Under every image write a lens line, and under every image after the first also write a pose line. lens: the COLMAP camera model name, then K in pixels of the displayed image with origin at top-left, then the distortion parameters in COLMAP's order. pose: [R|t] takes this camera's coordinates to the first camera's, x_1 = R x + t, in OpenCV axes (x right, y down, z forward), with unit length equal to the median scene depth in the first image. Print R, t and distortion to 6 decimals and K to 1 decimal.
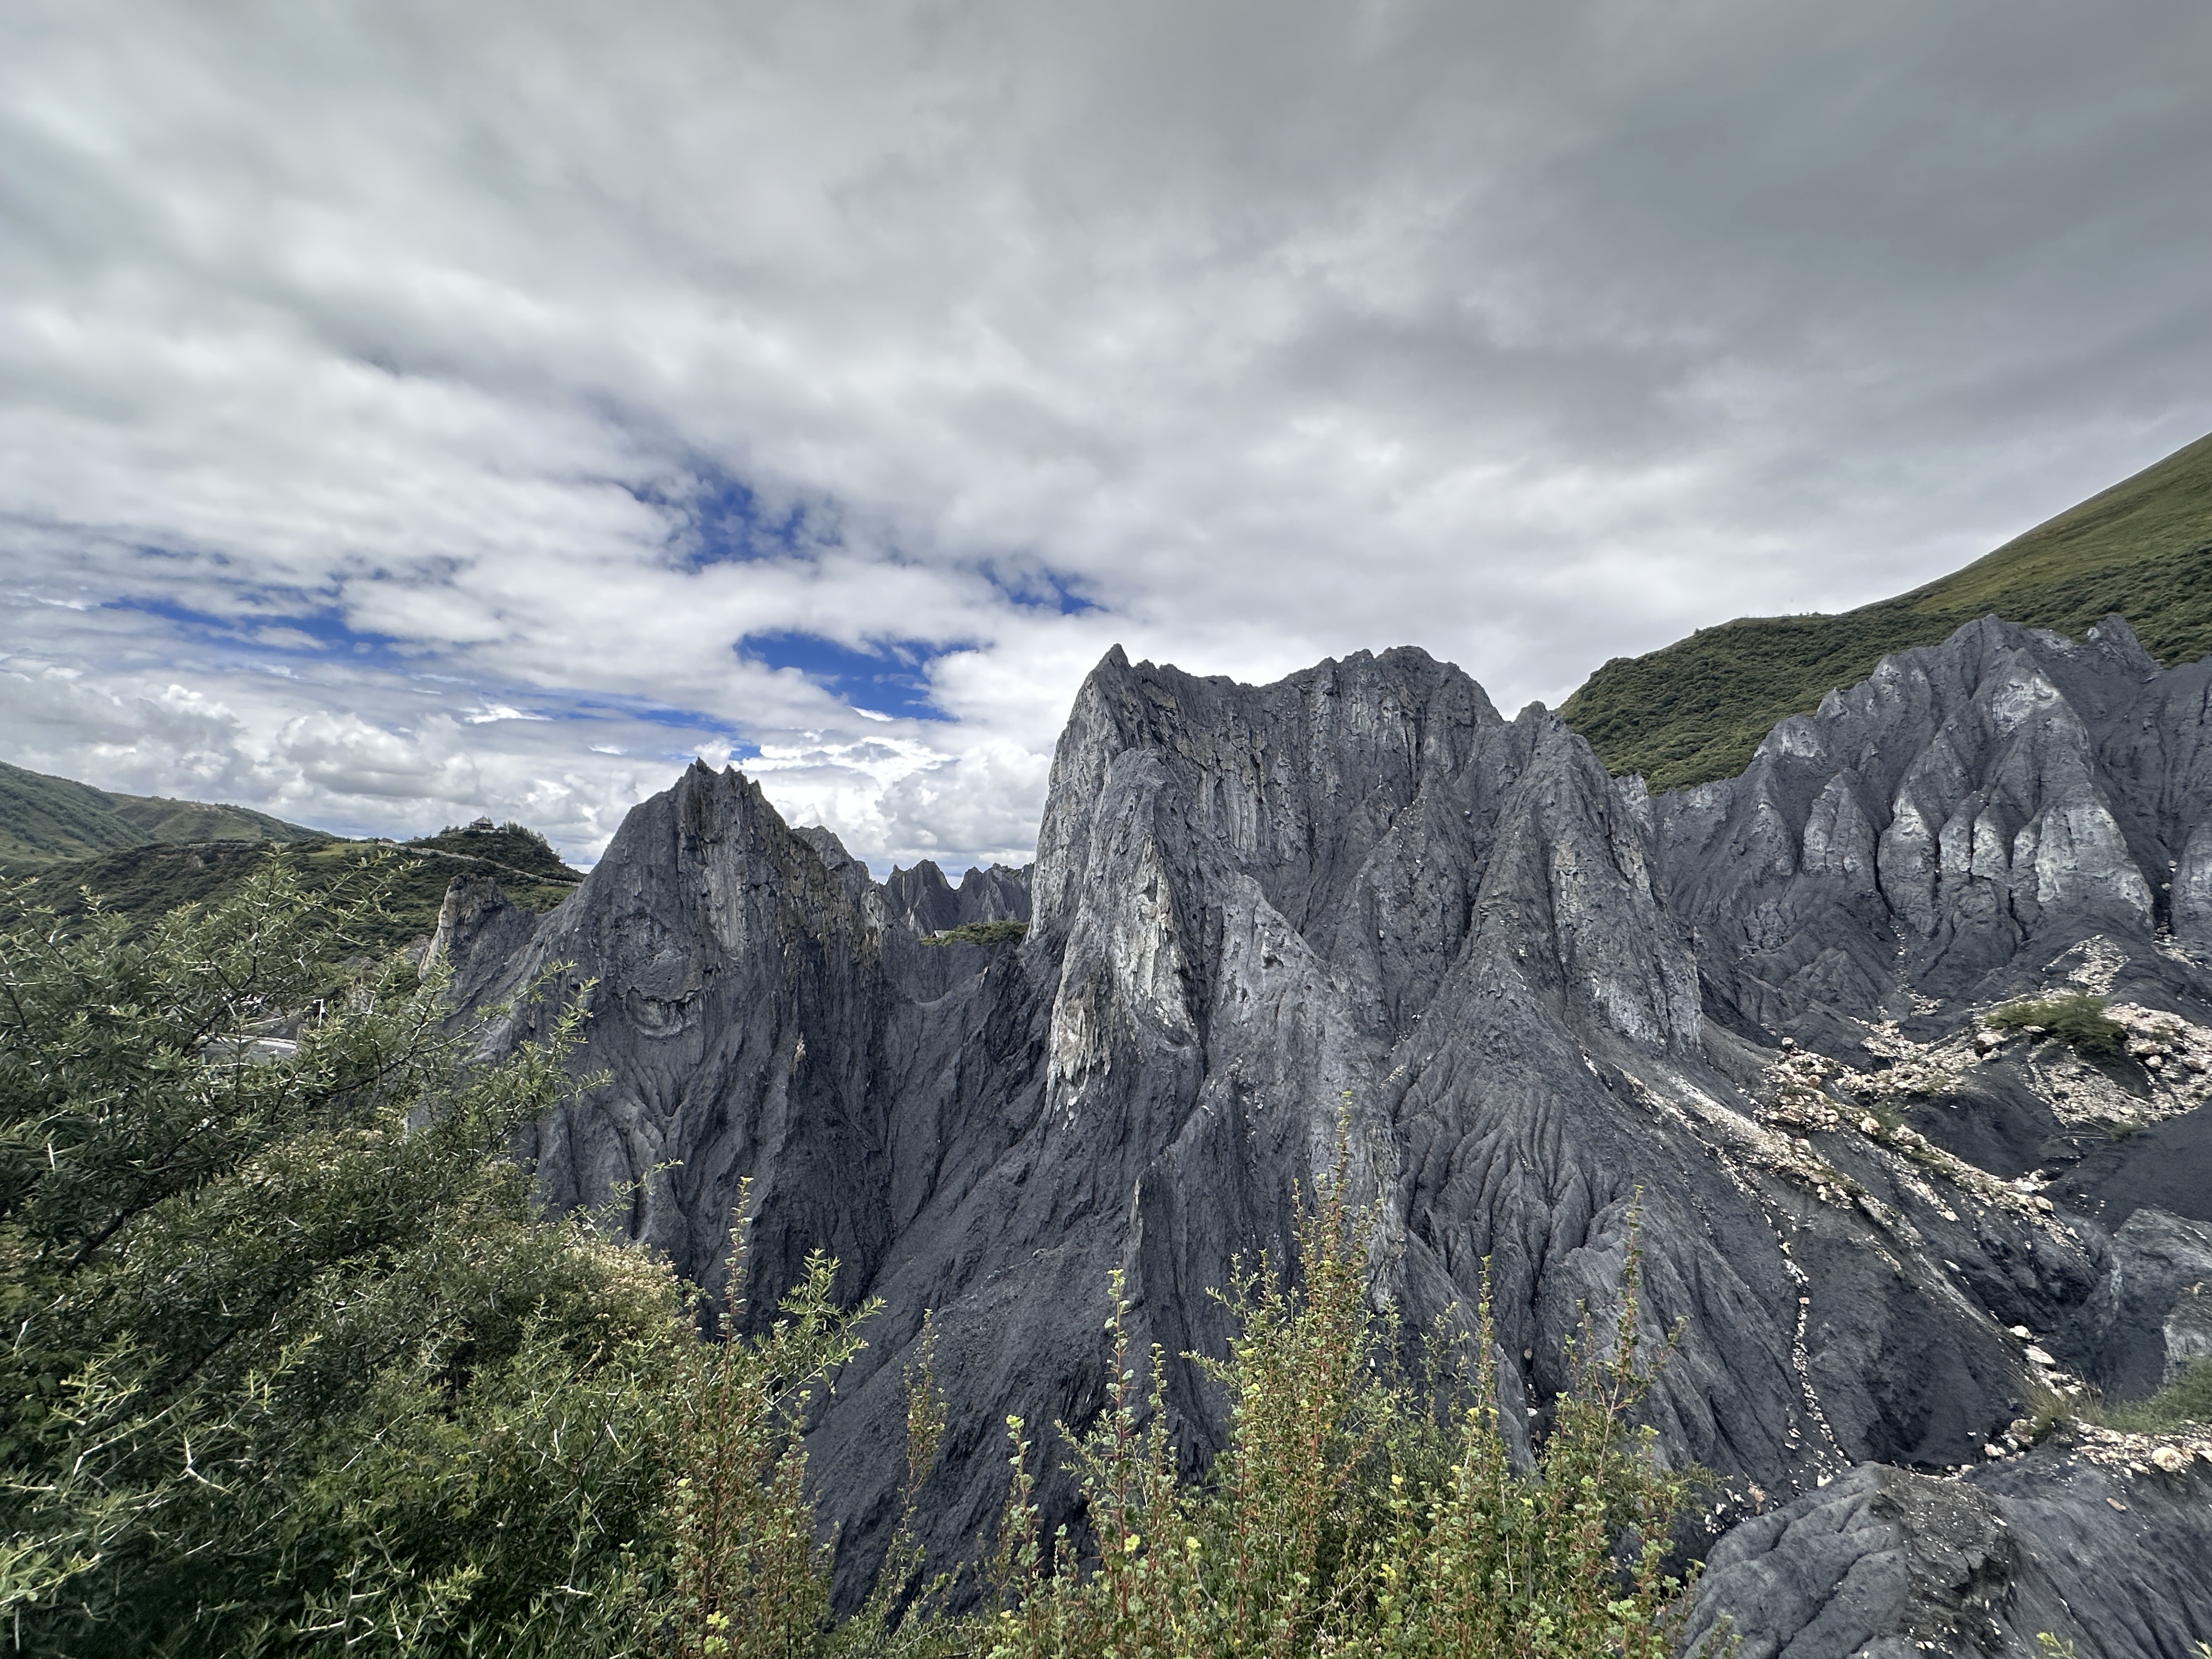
lens RADIAL K [[983.9, 0, 1086.0], [0, 983.9, 819.5], [0, 0, 1]] dist [0.001196, 0.001301]
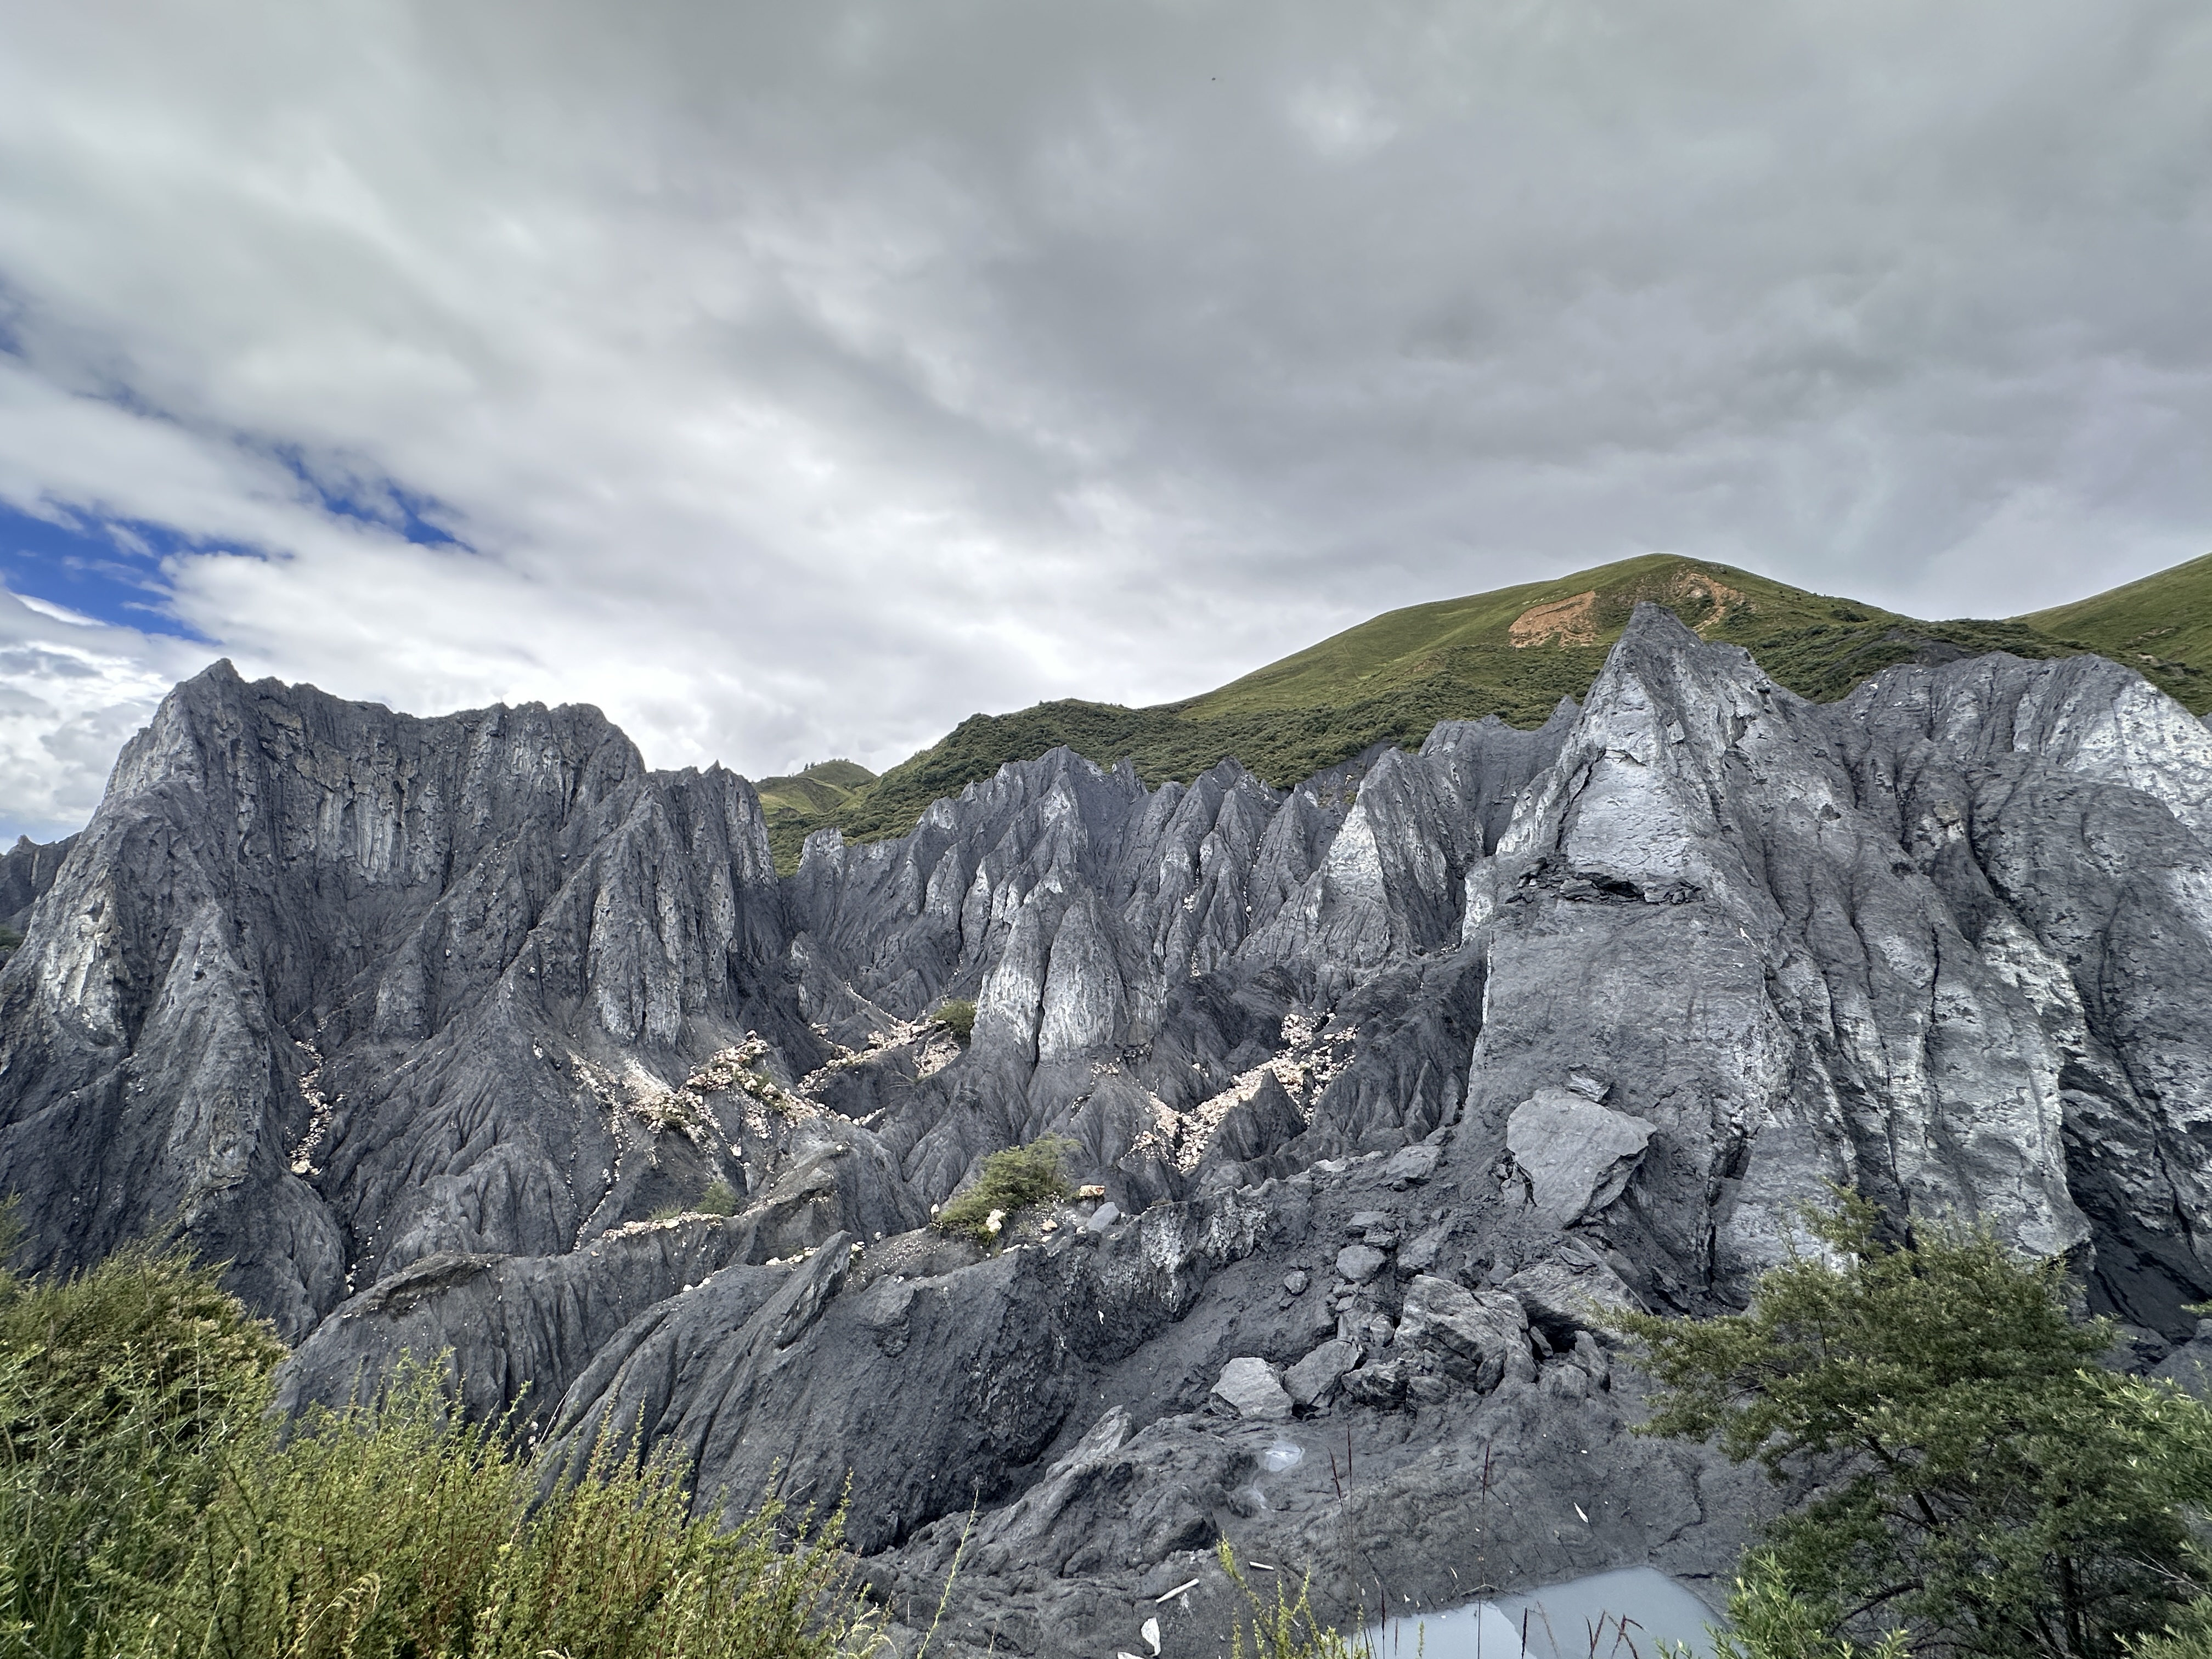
lens RADIAL K [[983.9, 0, 1120.8], [0, 983.9, 833.4], [0, 0, 1]] dist [0.001196, 0.001301]
pose [[0.809064, 0.094985, 0.579994, 0.156233], [-0.094938, 0.995015, -0.030519, -0.042609], [-0.580002, -0.030371, 0.814049, -0.274600]]
